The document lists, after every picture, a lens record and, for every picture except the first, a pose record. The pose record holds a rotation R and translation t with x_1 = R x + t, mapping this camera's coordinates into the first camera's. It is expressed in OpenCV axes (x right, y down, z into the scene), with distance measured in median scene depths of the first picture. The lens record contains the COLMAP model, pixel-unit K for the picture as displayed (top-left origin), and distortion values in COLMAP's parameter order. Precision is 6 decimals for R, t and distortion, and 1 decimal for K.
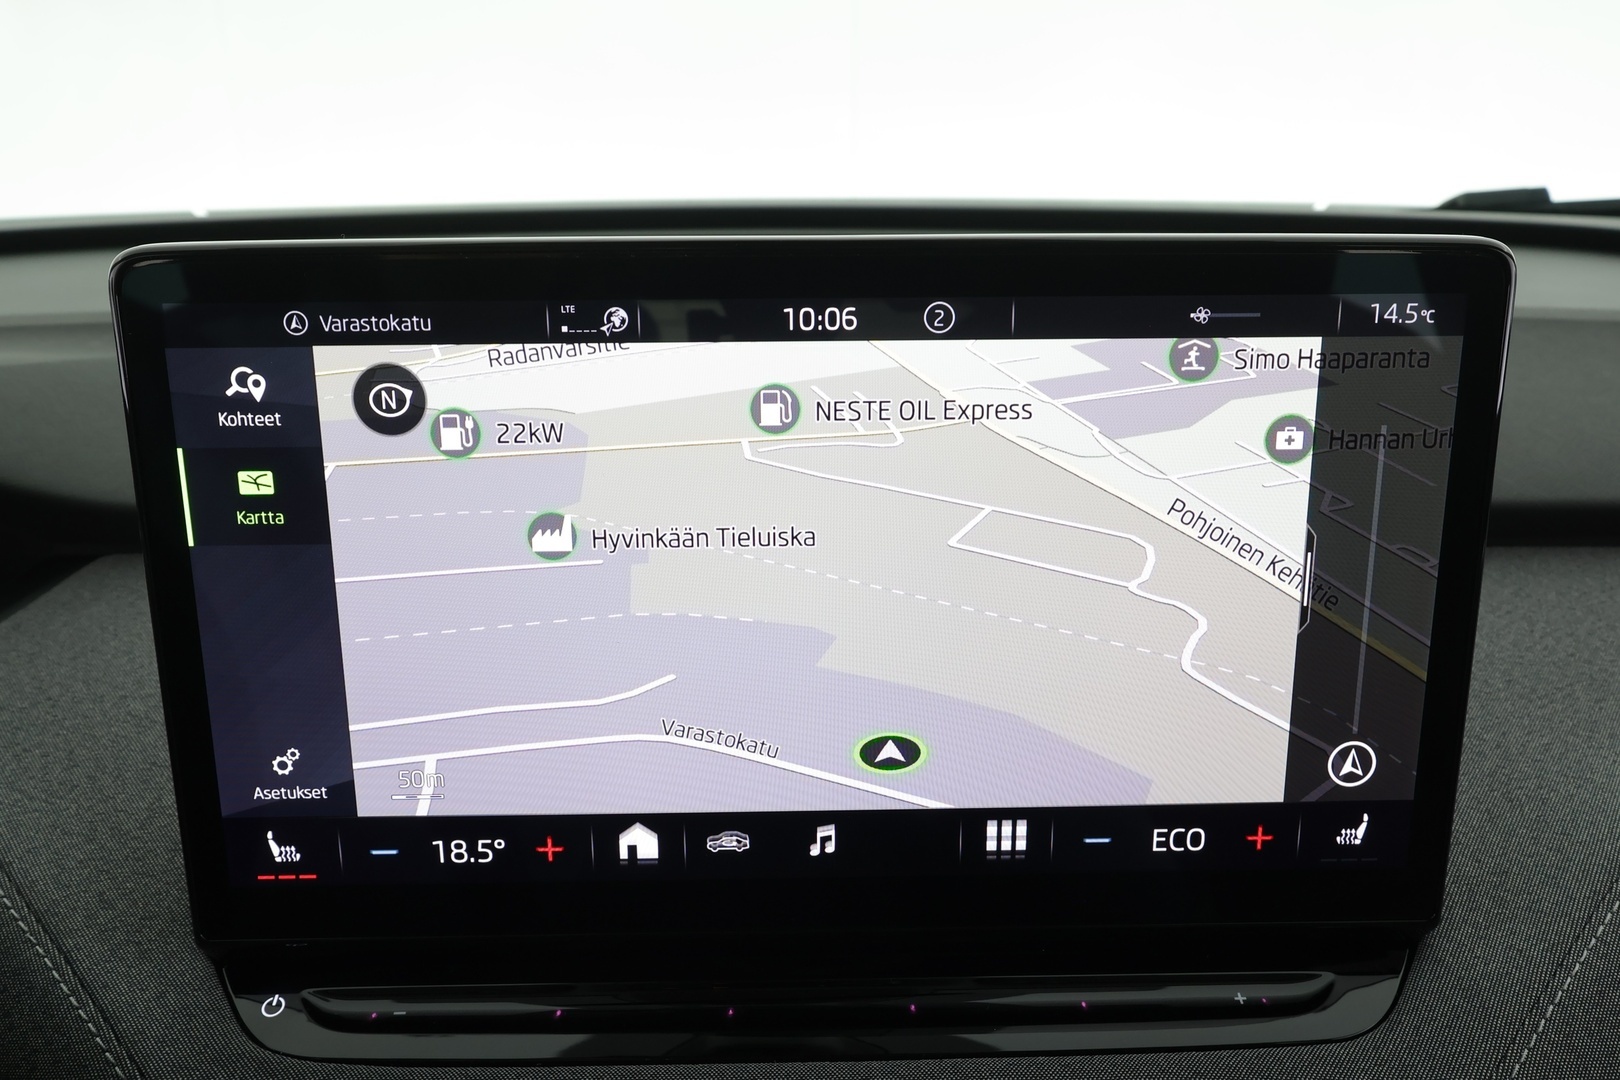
lens RADIAL K [[1277.8, 0, 810.0], [0, 1277.8, 540.0], [0, 0, 1]] dist [0.005209, 0.000771]
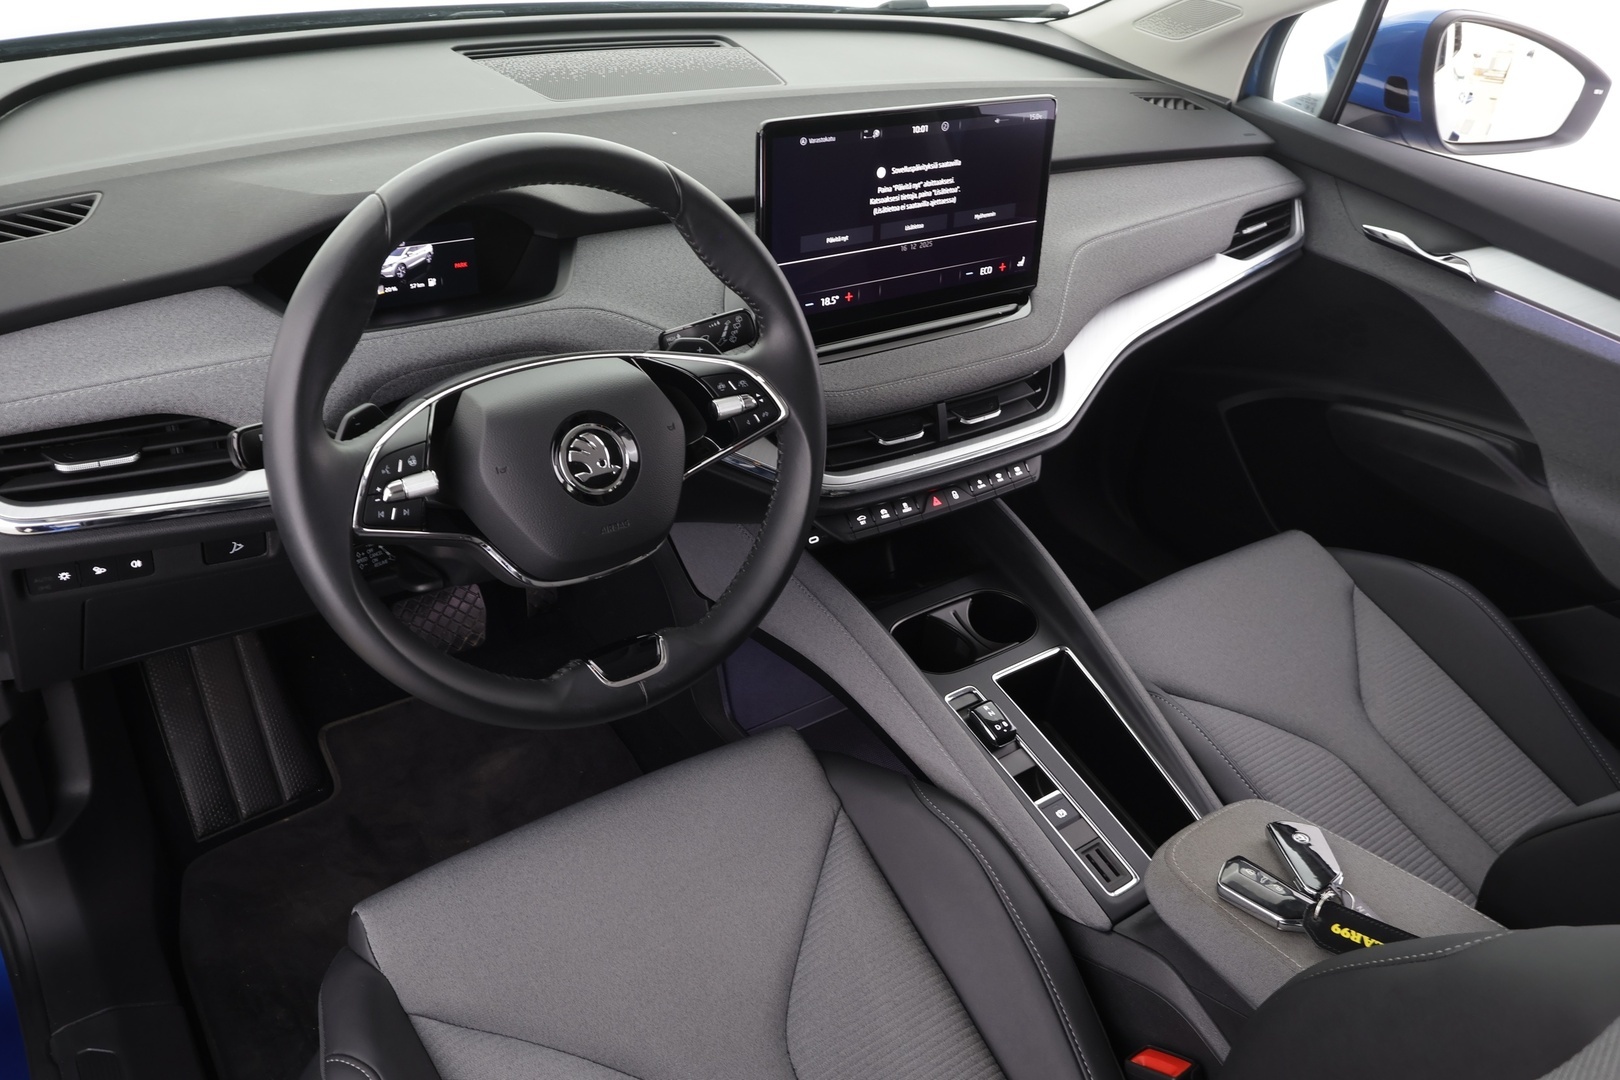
lens RADIAL K [[1225.1, 0, 810.0], [0, 1225.1, 540.0], [0, 0, 1]] dist [-0.002654, -0.006898]
pose [[0.819424, -0.244323, 0.518508, -2.134741], [0.111817, 0.955362, 0.273461, -0.040485], [-0.562175, -0.166102, 0.810166, -1.675843]]
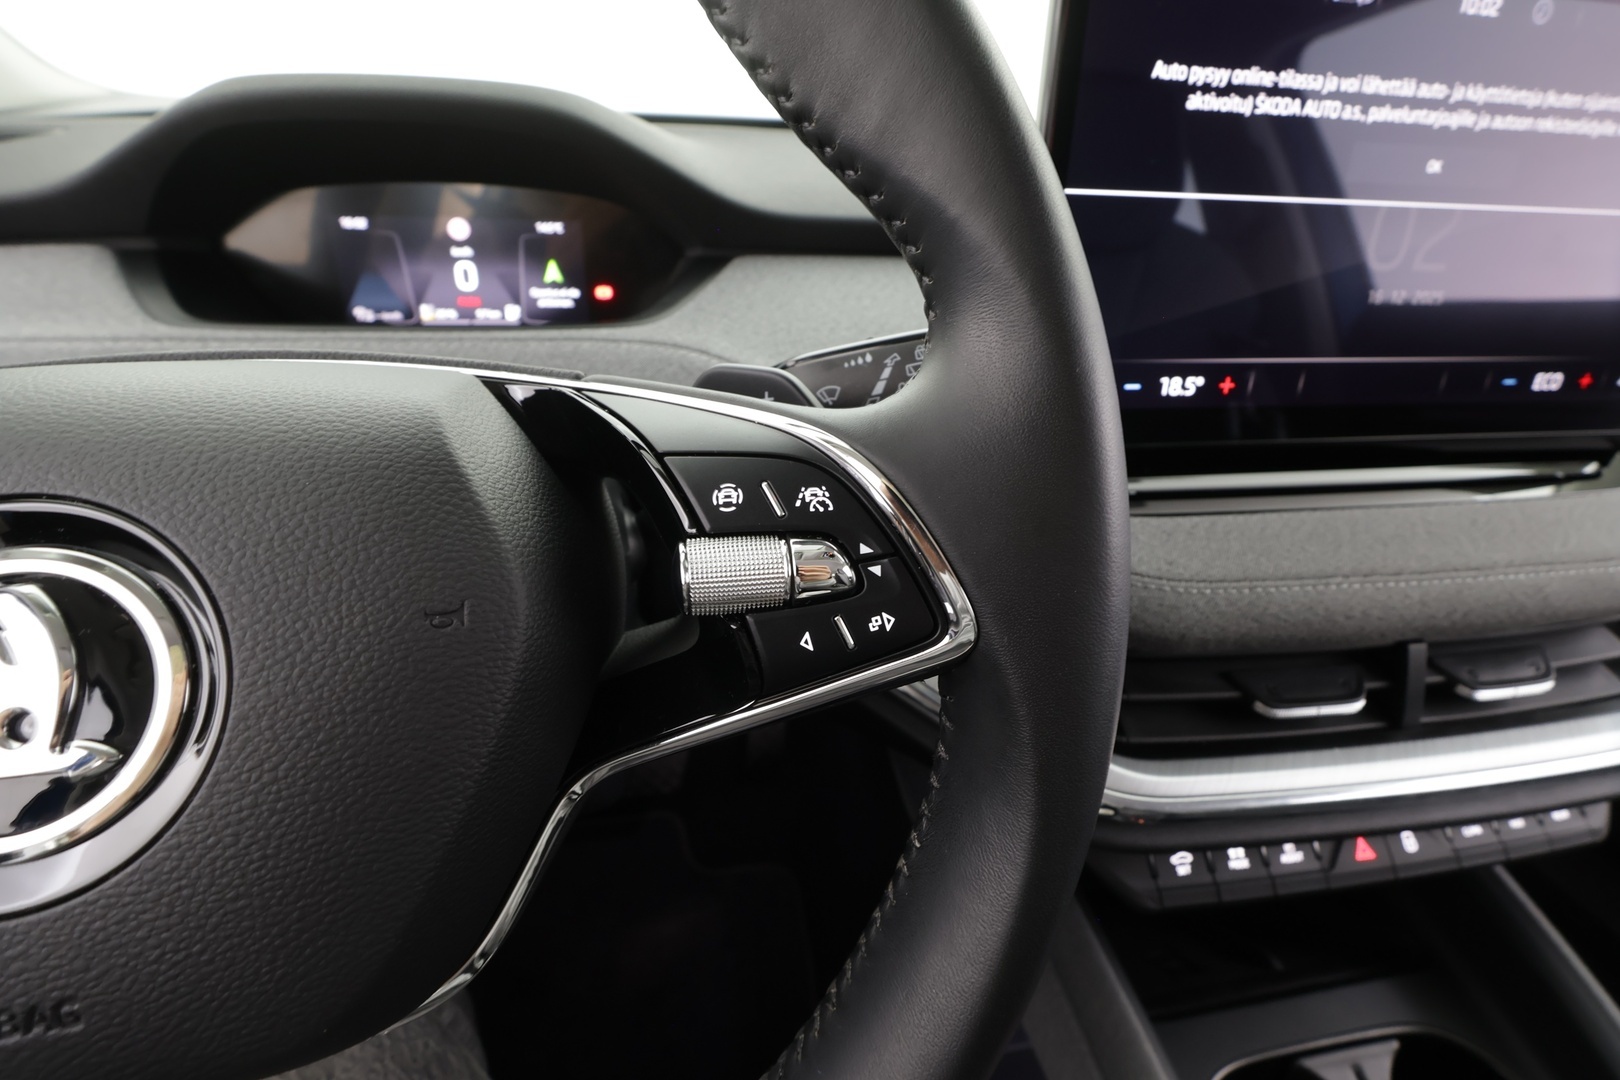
lens RADIAL K [[746.8, 0, 812.1], [0, 746.8, 547.0], [0, 0, 1]] dist [-0.000084, -0.000297]
pose [[0.984694, -0.039221, 0.169823, -0.876979], [0.017402, 0.991607, 0.128109, 0.315571], [-0.173423, -0.123193, 0.977112, 0.168877]]
